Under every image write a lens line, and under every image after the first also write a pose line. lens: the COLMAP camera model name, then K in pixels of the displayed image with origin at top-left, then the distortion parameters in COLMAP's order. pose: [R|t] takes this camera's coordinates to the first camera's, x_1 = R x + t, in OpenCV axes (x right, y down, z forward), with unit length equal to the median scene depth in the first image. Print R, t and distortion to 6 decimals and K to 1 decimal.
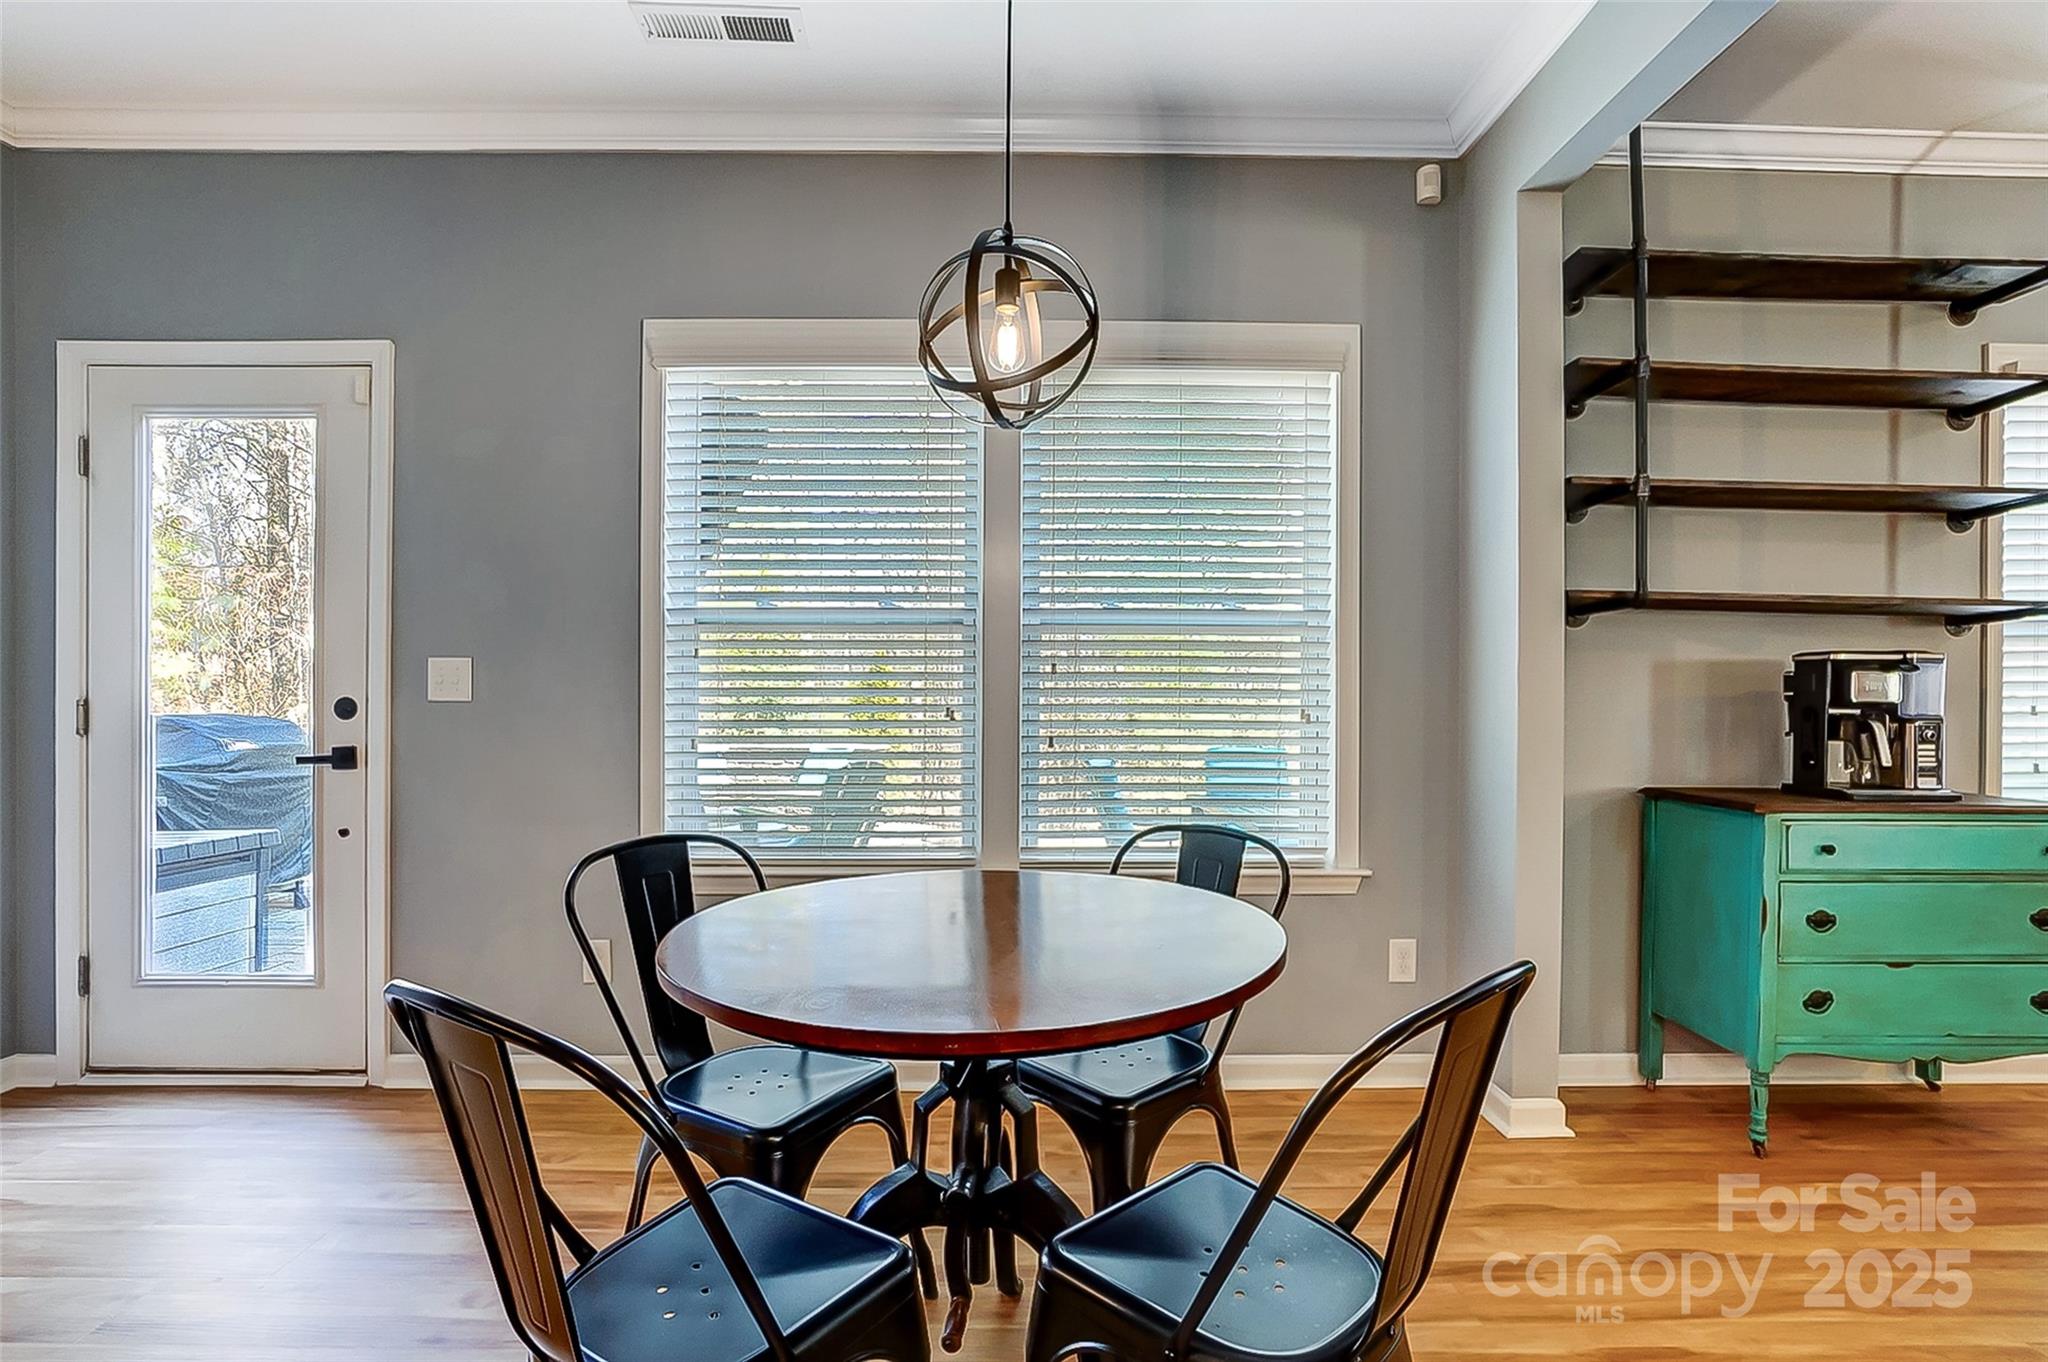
lens RADIAL K [[954.1, 0, 1014.0], [0, 954.1, 703.2], [0, 0, 1]] dist [-0.057066, 0.025791]
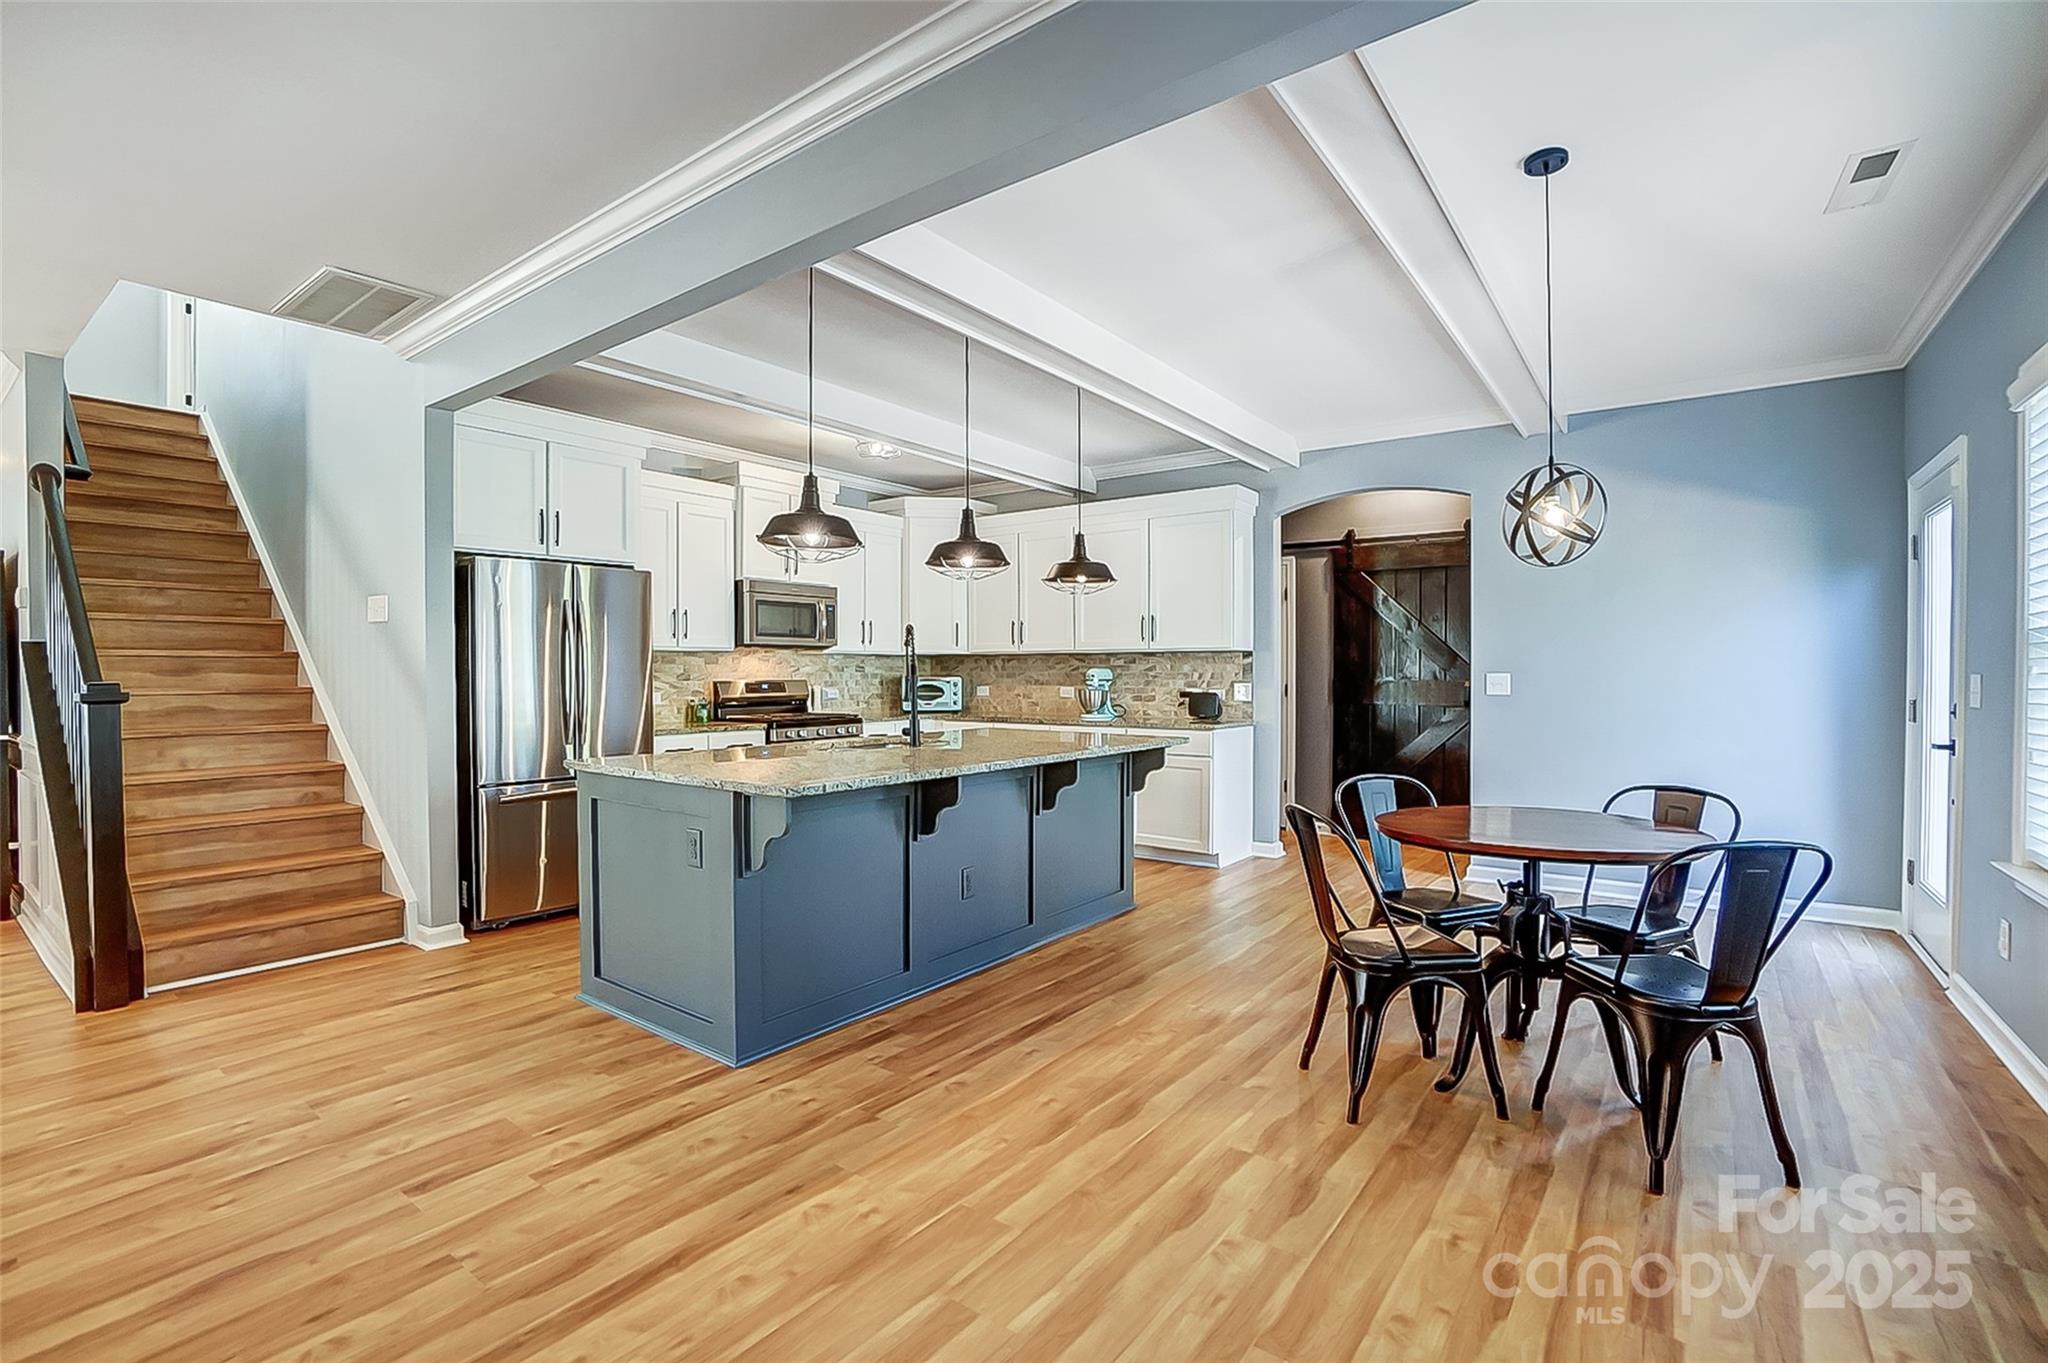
lens RADIAL K [[909.8, 0, 1024.0], [0, 909.8, 681.5], [0, 0, 1]] dist [-0.074387, 0.027655]
pose [[-0.605642, 0.003723, -0.795729, 1.188005], [-0.008010, 0.999910, 0.010775, -0.043098], [0.795697, 0.012899, -0.605558, 0.715028]]
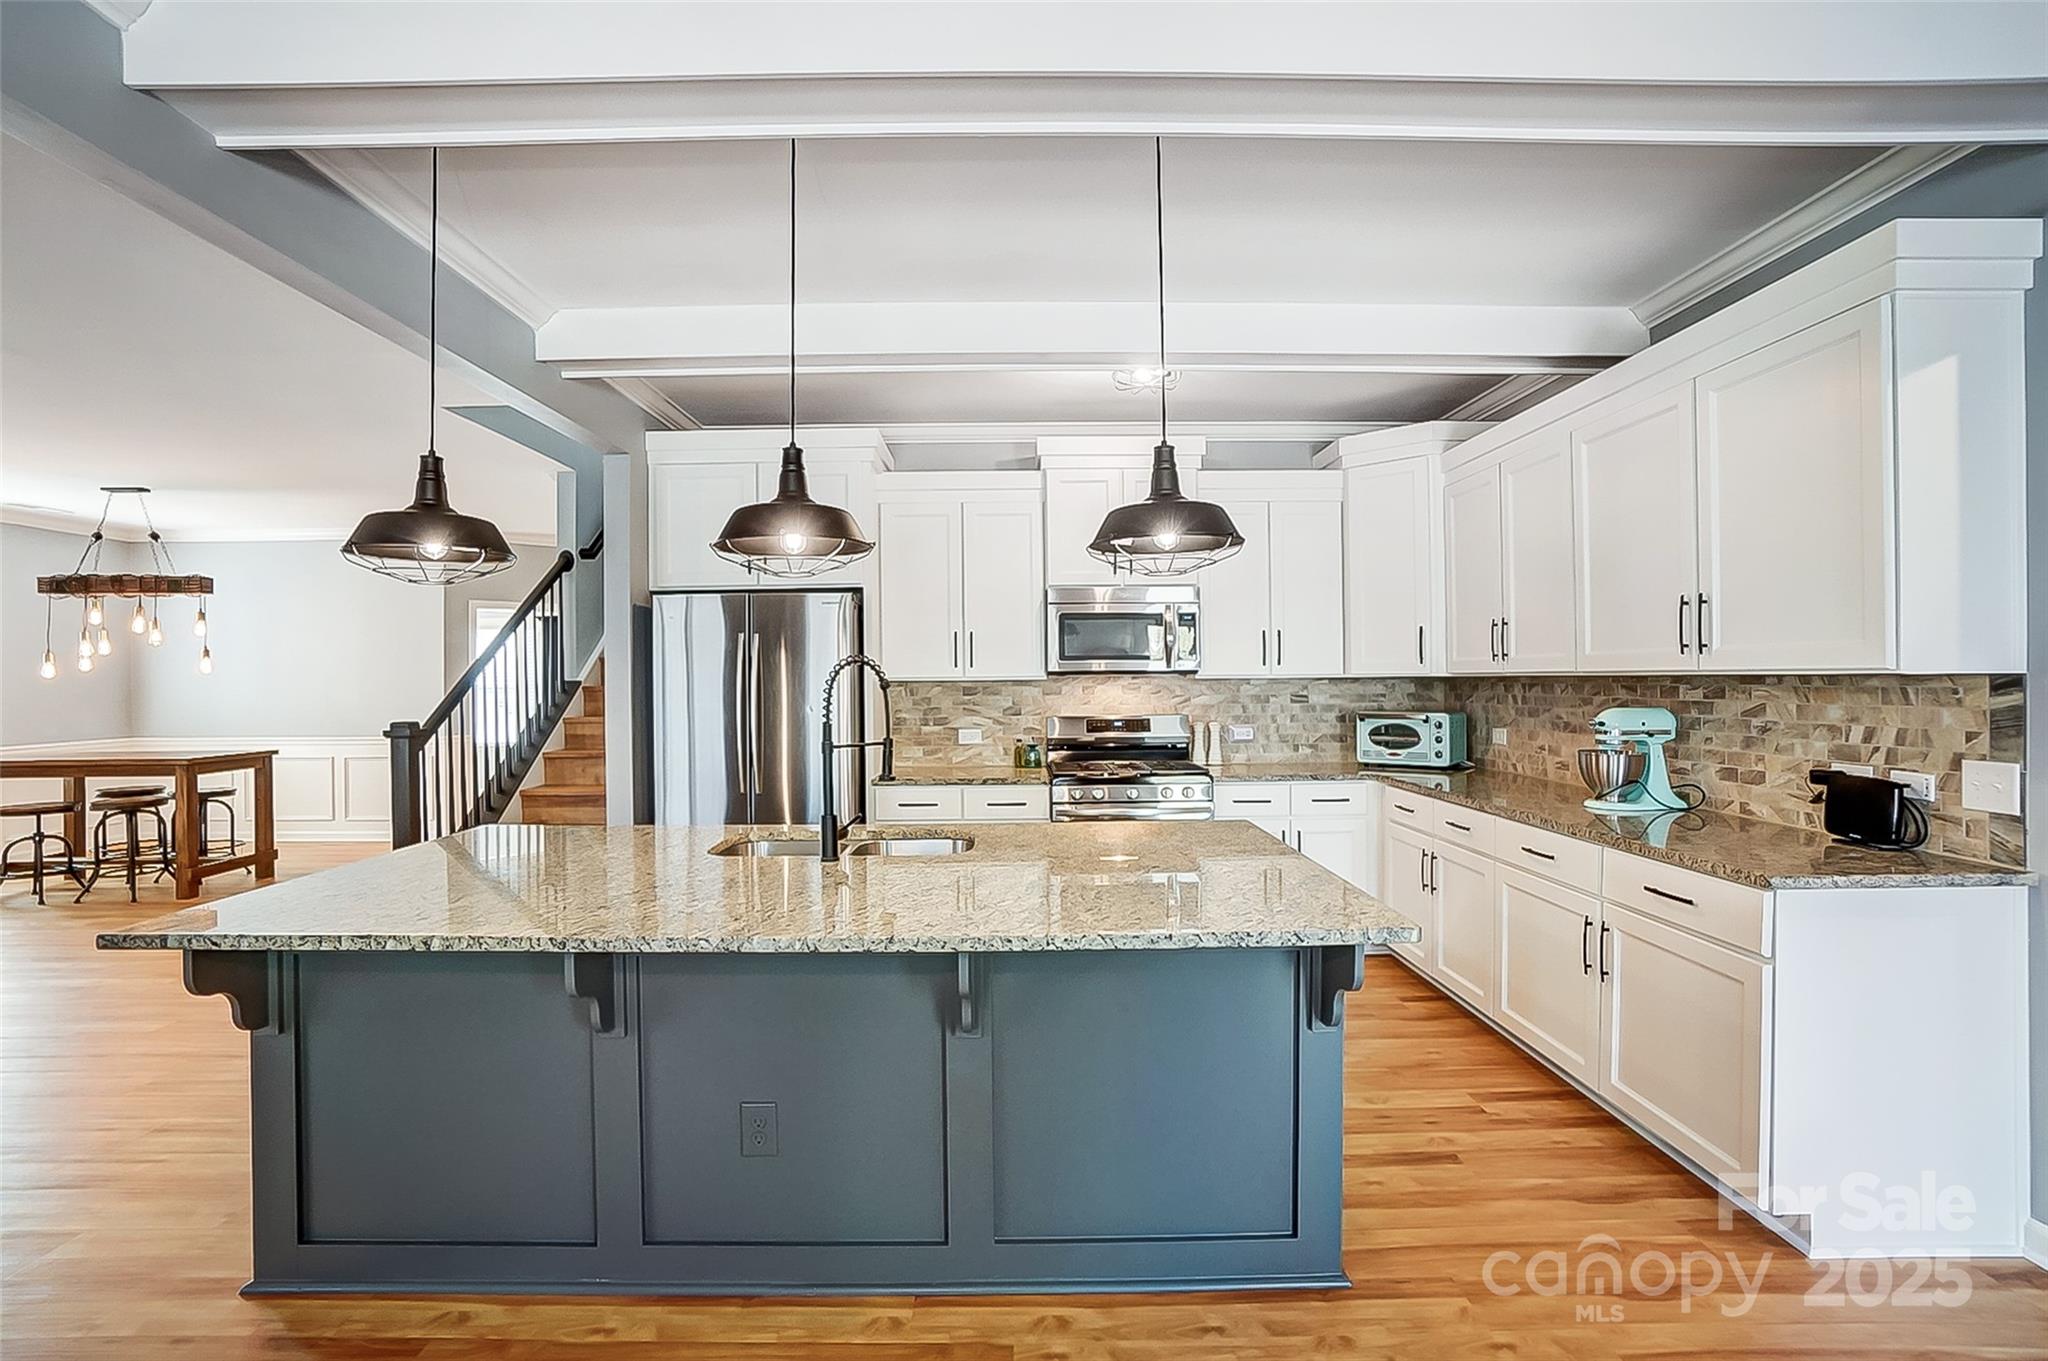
lens RADIAL K [[909.8, 0, 1024.0], [0, 909.8, 680.5], [0, 0, 1]] dist [-0.074387, 0.027655]
pose [[-0.999984, 0.003506, 0.004353, -0.164173], [0.003550, 0.999942, 0.010139, -0.108349], [-0.004317, 0.010154, -0.999939, 0.553047]]
